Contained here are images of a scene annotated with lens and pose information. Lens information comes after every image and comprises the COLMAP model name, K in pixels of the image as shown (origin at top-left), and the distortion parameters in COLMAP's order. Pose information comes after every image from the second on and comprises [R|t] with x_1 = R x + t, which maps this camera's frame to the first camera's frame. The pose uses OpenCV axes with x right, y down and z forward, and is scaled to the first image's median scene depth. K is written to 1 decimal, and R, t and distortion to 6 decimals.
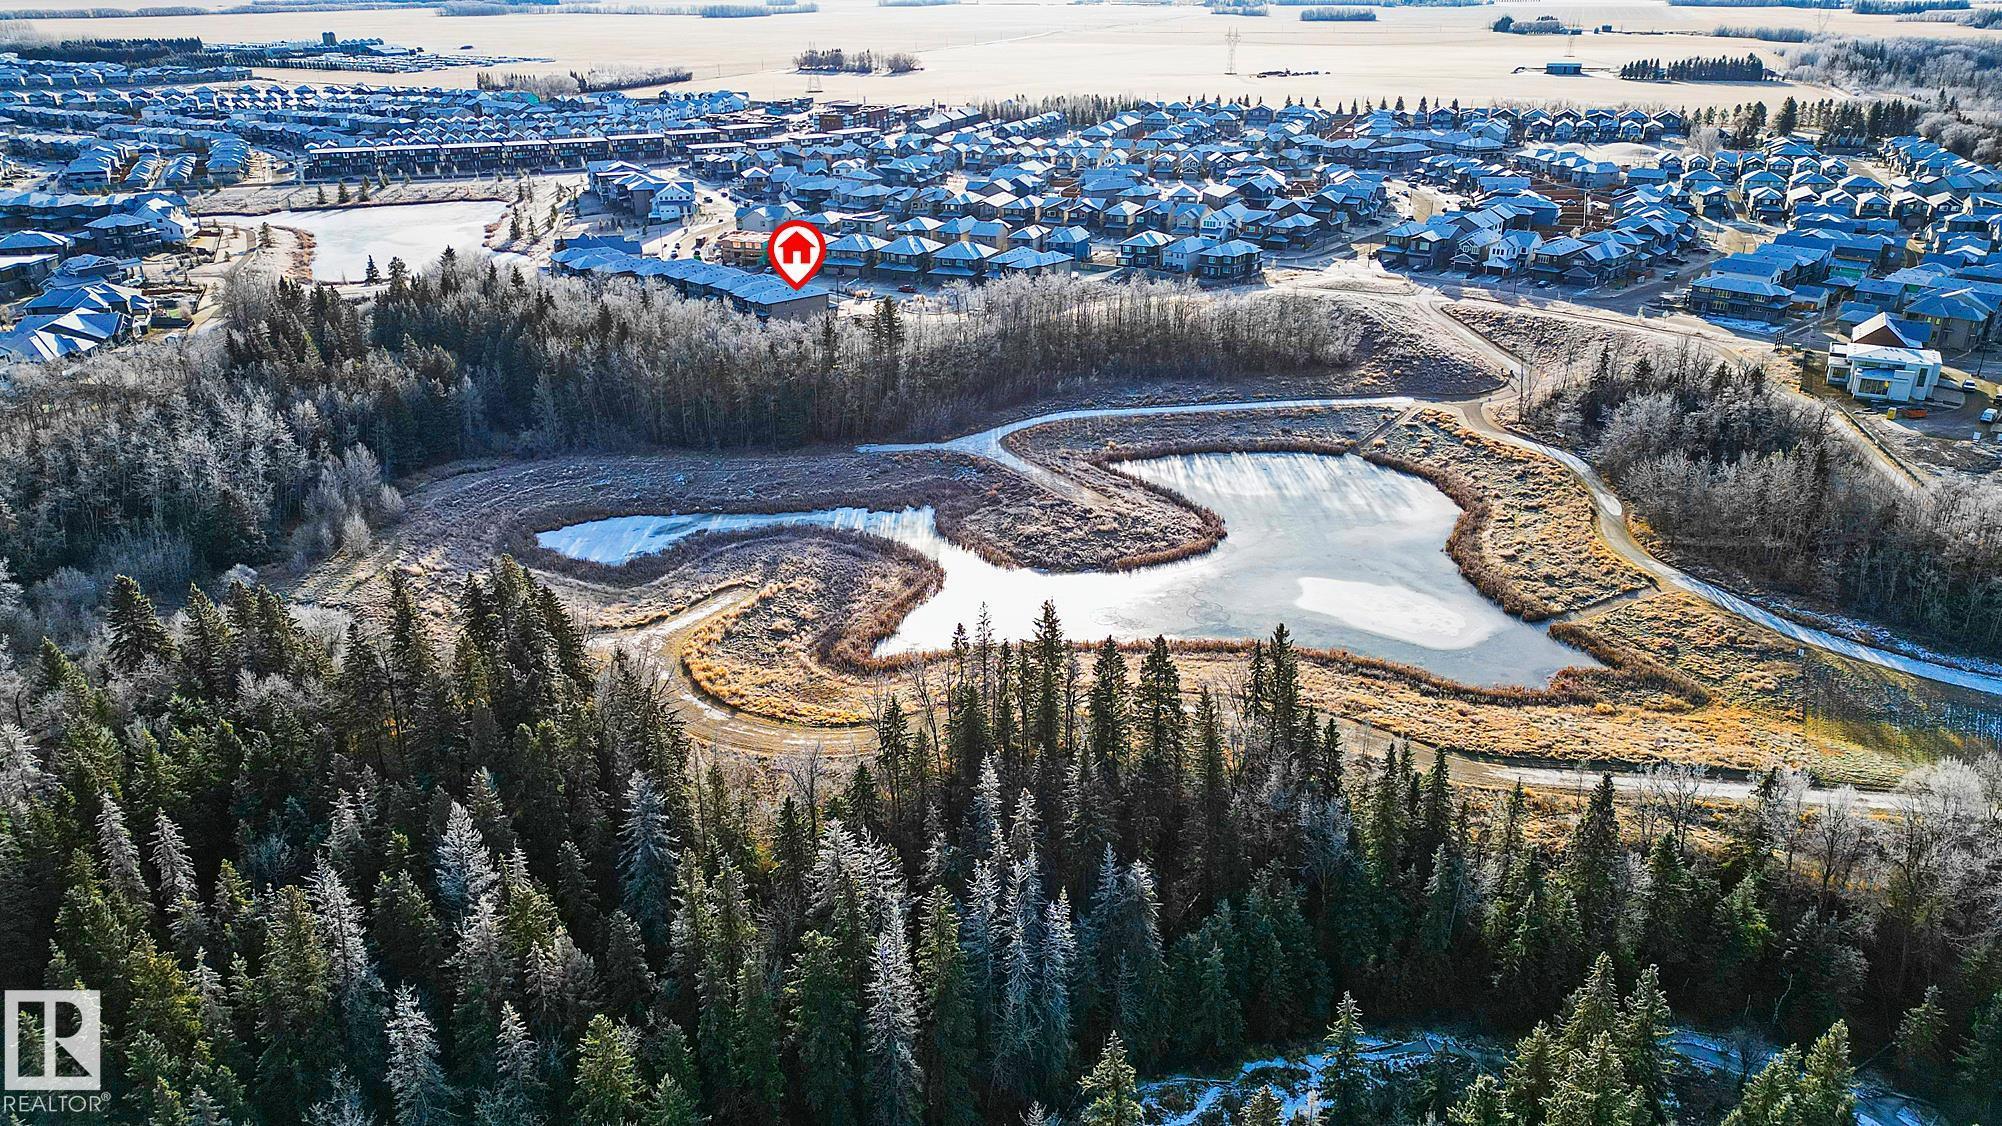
lens RADIAL K [[1262.6, 0, 943.1], [0, 1262.6, 563.2], [0, 0, 1]] dist [0.018844, -0.000771]
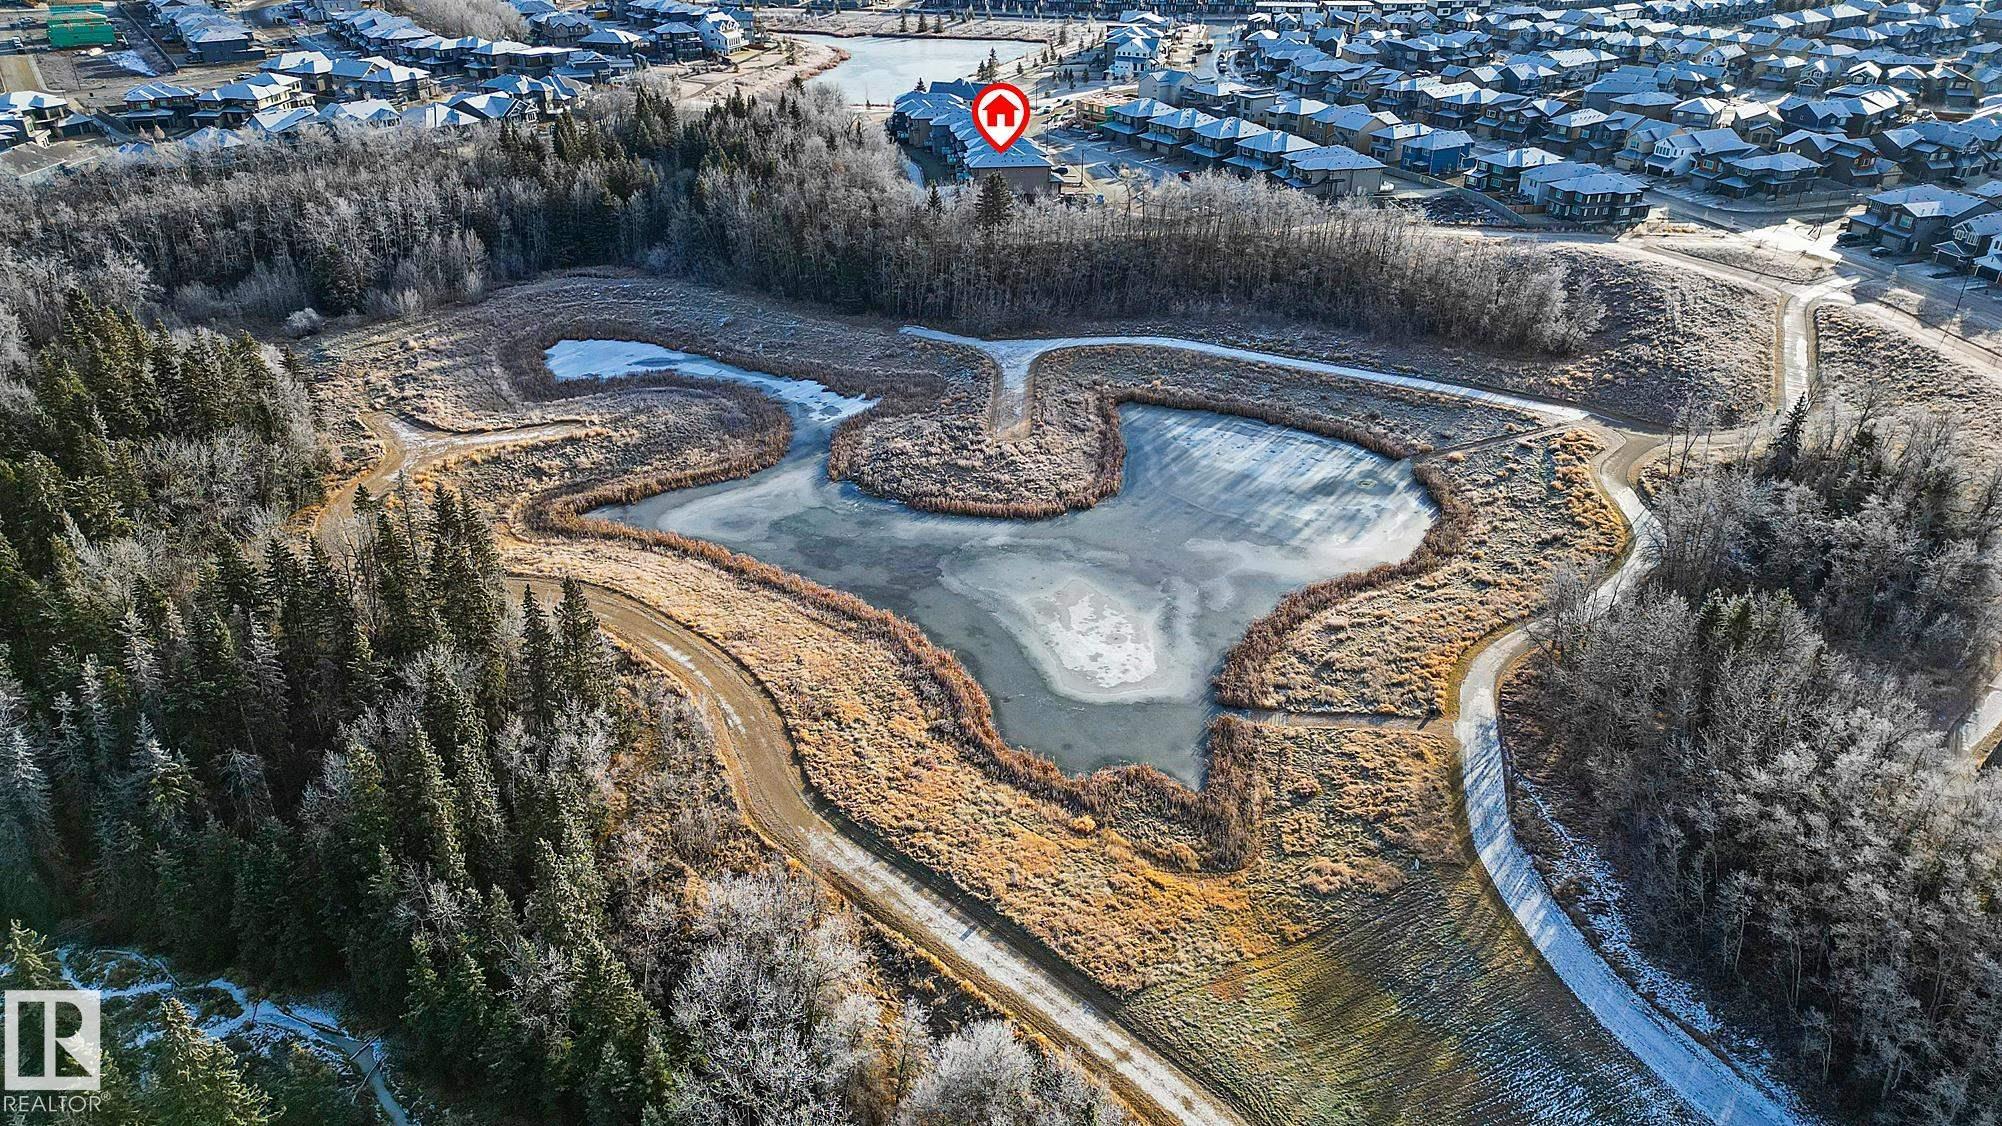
lens RADIAL K [[1262.6, 0, 943.1], [0, 1262.6, 563.2], [0, 0, 1]] dist [0.018844, -0.000771]
pose [[0.843727, 0.283989, -0.455495, 0.412990], [-0.238080, 0.958534, 0.156620, -0.072723], [0.481086, -0.023700, 0.876353, 0.170382]]
